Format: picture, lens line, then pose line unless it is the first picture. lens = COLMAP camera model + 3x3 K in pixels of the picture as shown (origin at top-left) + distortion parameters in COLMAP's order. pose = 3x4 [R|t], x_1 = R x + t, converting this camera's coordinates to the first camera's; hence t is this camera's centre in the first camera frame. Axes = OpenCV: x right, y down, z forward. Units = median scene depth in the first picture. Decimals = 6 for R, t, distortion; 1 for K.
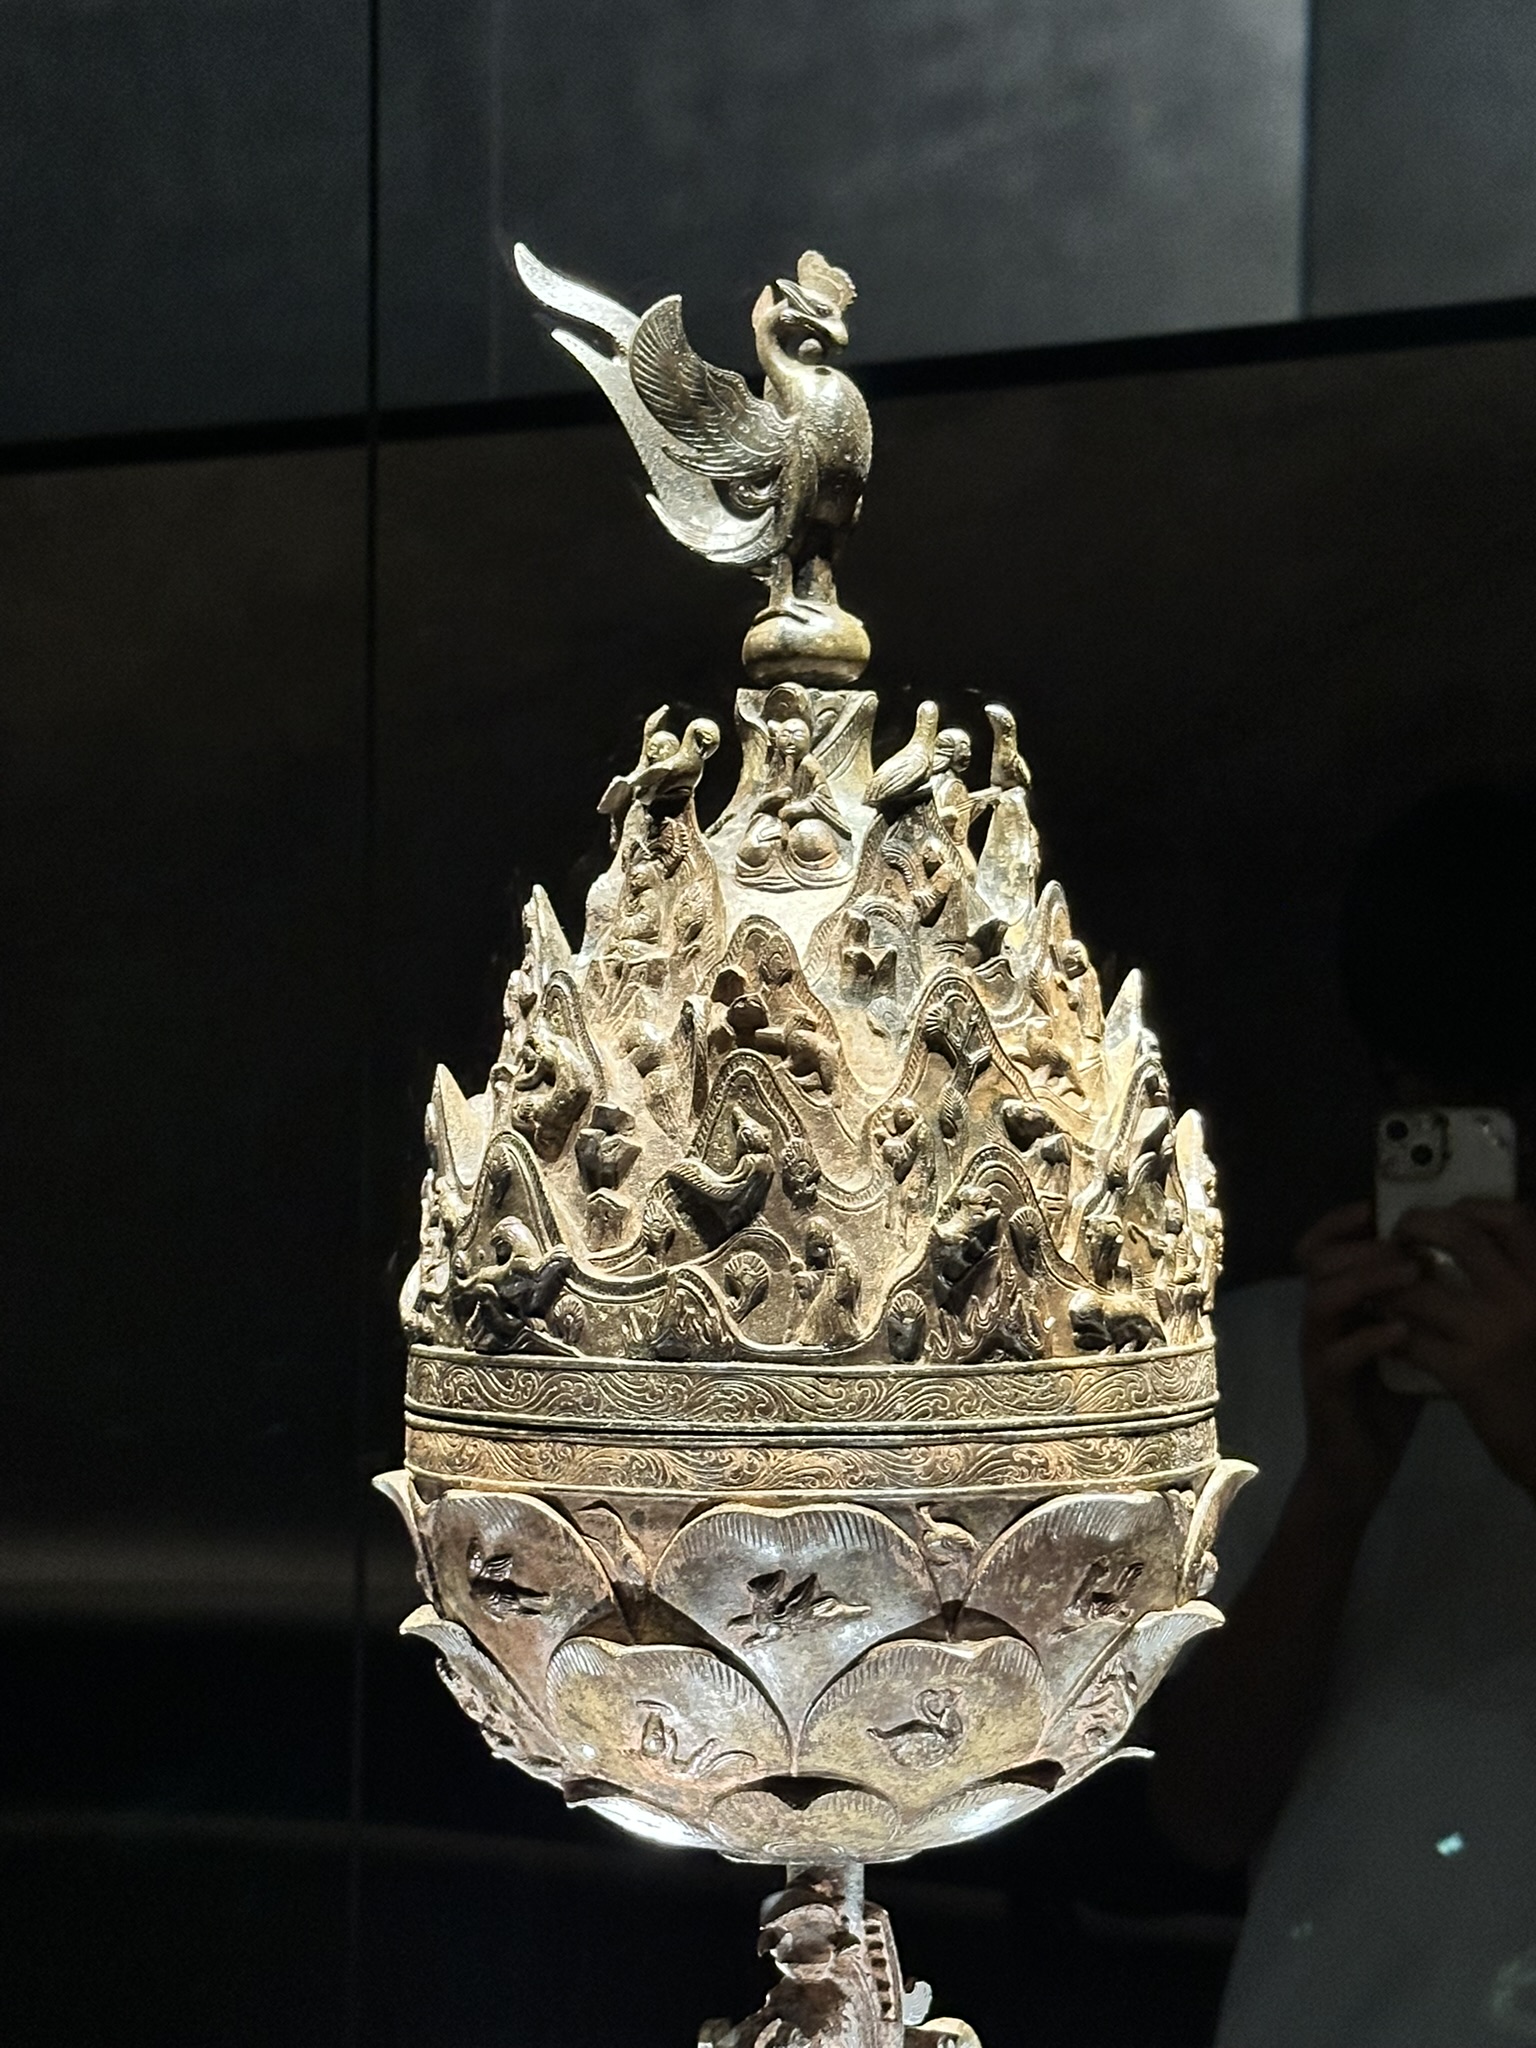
lens RADIAL K [[3948.2, 0, 756.3], [0, 3948.2, 1073.1], [0, 0, 1]] dist [0.162915, 0.000407]
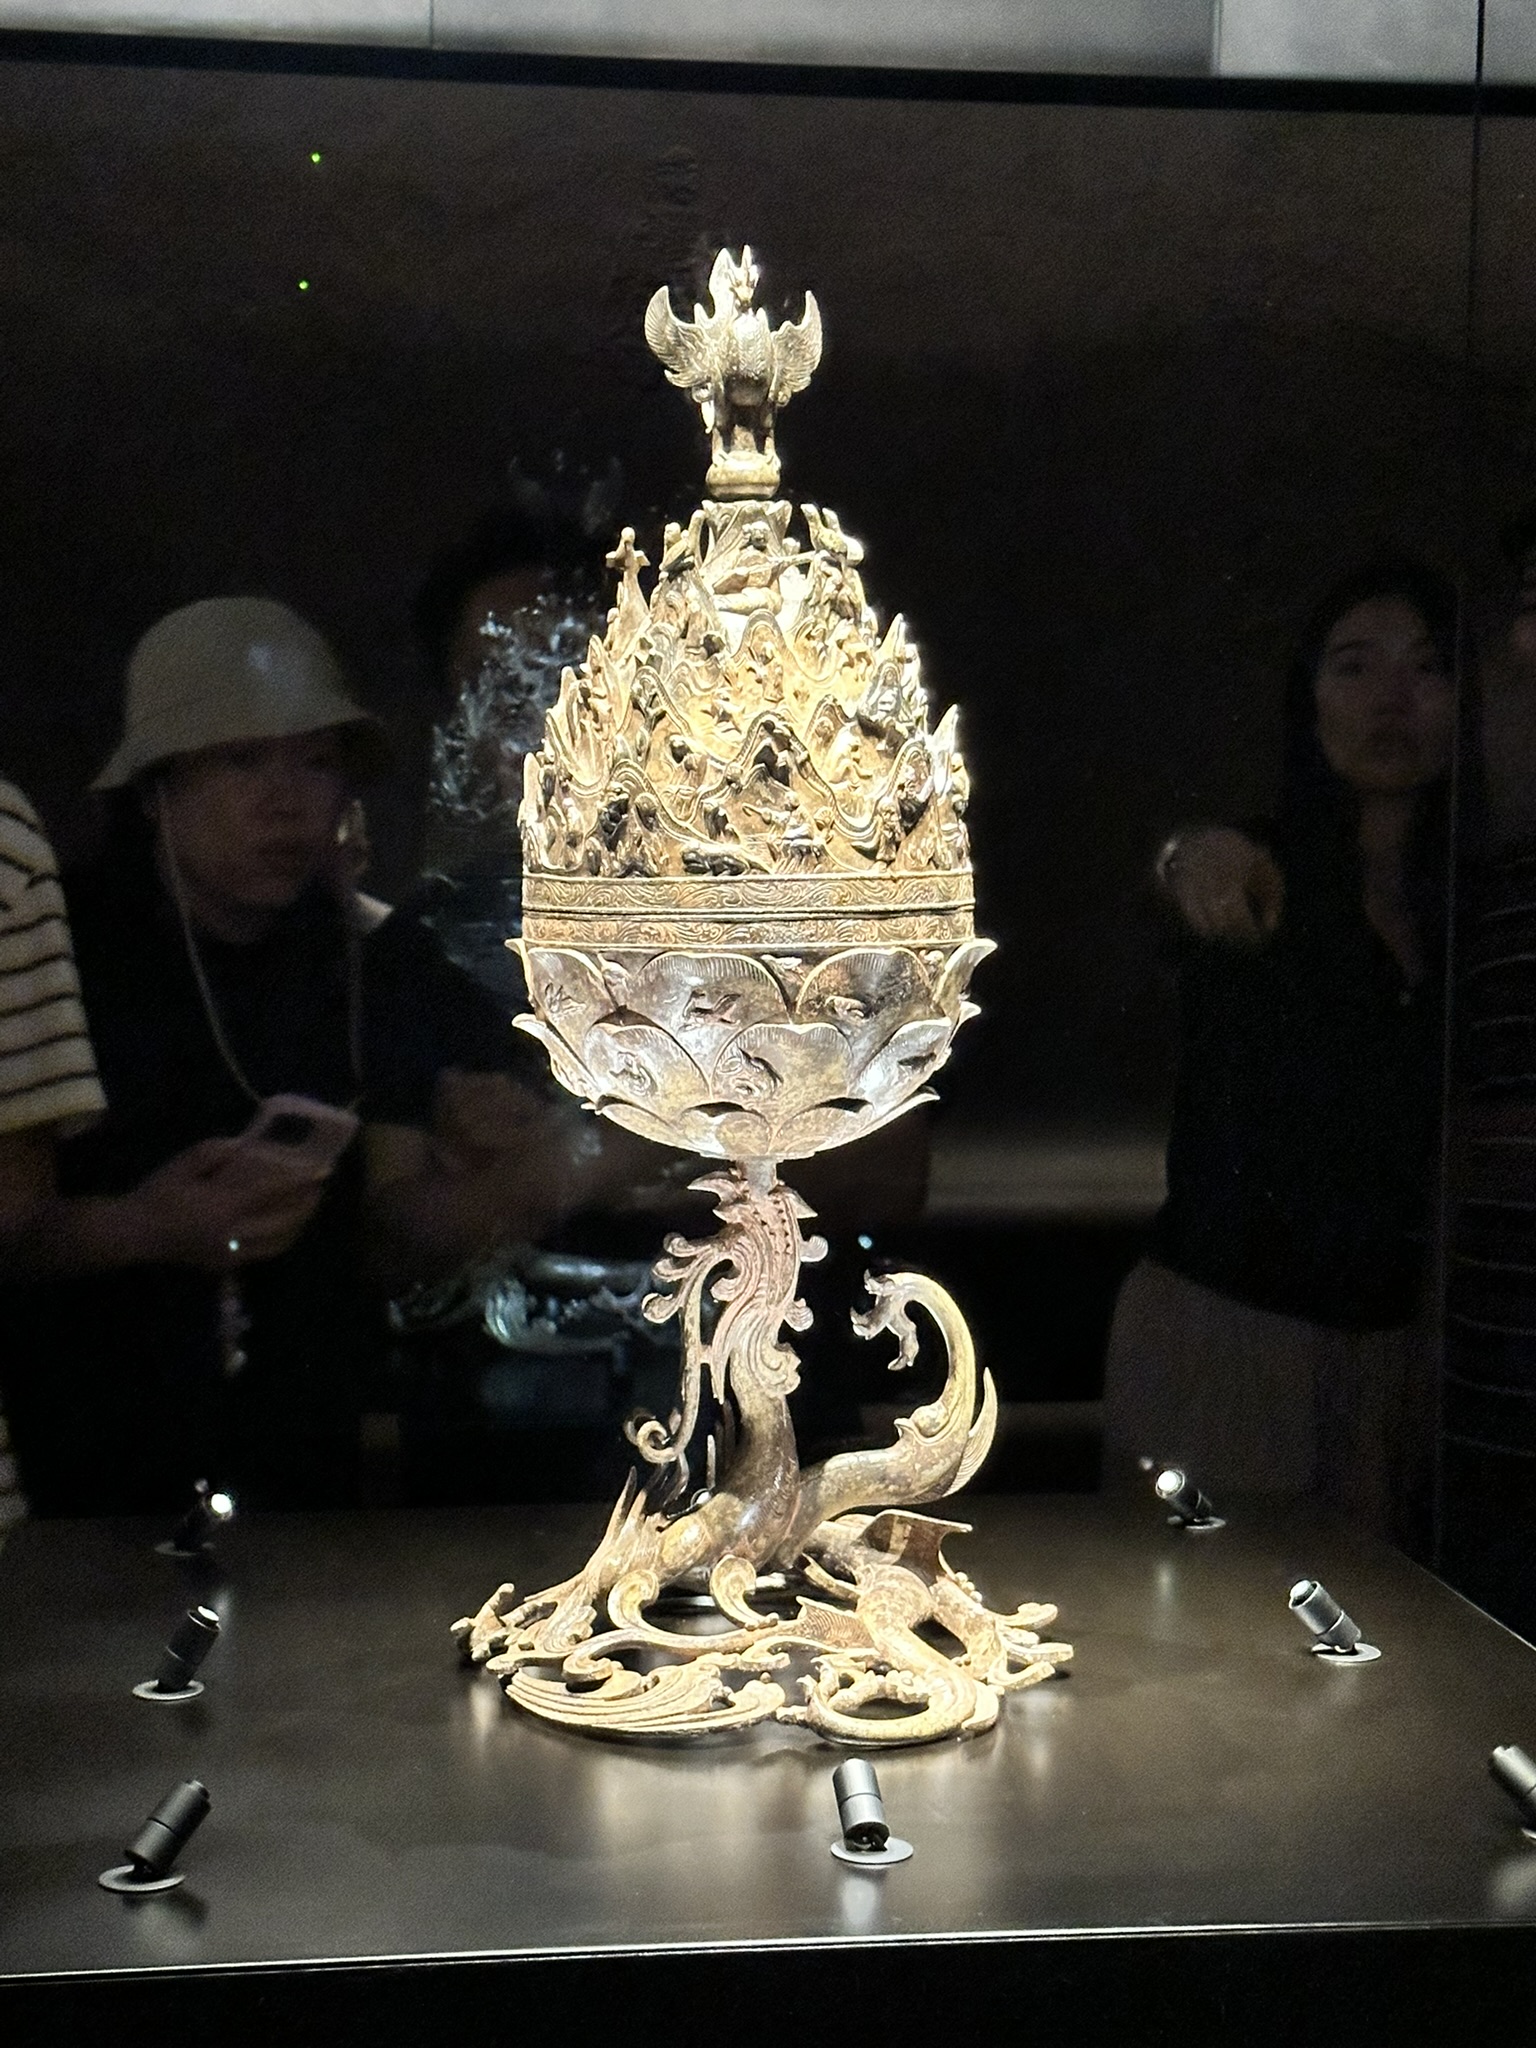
lens RADIAL K [[3566.2, 0, 962.4], [0, 3566.2, 1017.0], [0, 0, 1]] dist [0.027820, 0.107514]
pose [[0.641648, 0.055156, -0.765013, 1.405807], [0.012434, 0.996532, 0.082277, 0.002611], [0.766898, -0.062305, 0.638737, 0.049395]]
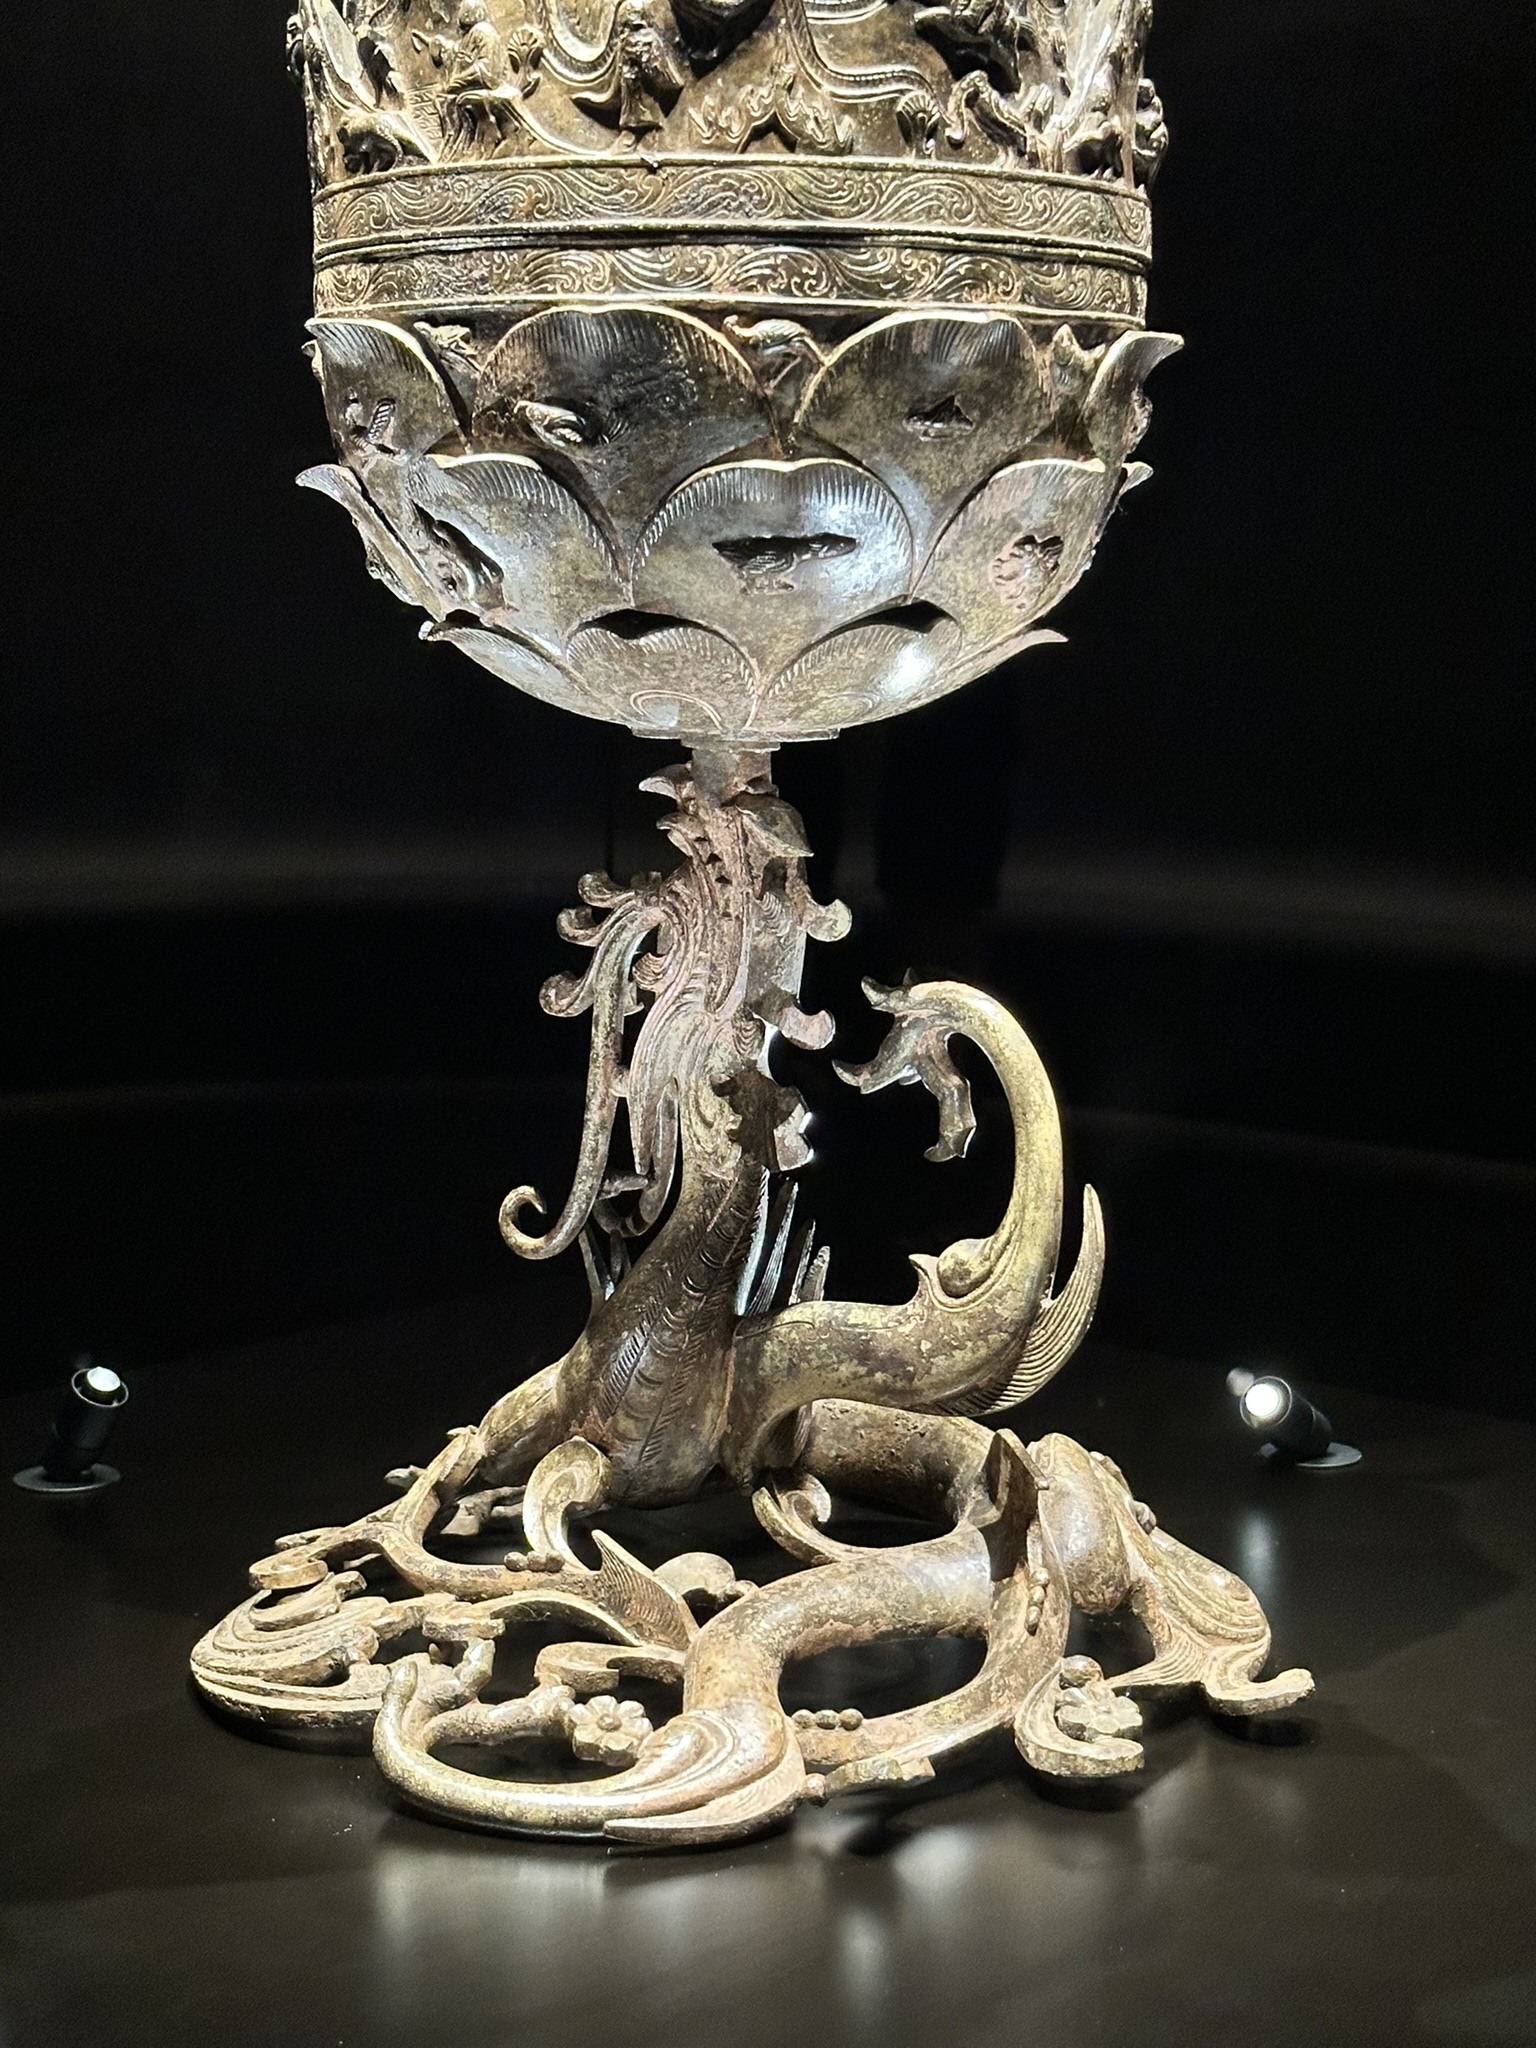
lens RADIAL K [[3750.6, 0, 765.7], [0, 3750.6, 1088.3], [0, 0, 1]] dist [0.216303, -0.098099]
pose [[-0.182852, 0.128293, -0.974734, 1.013292], [0.008153, 0.991613, 0.128986, 0.173727], [0.983107, 0.015638, -0.182365, 1.271684]]
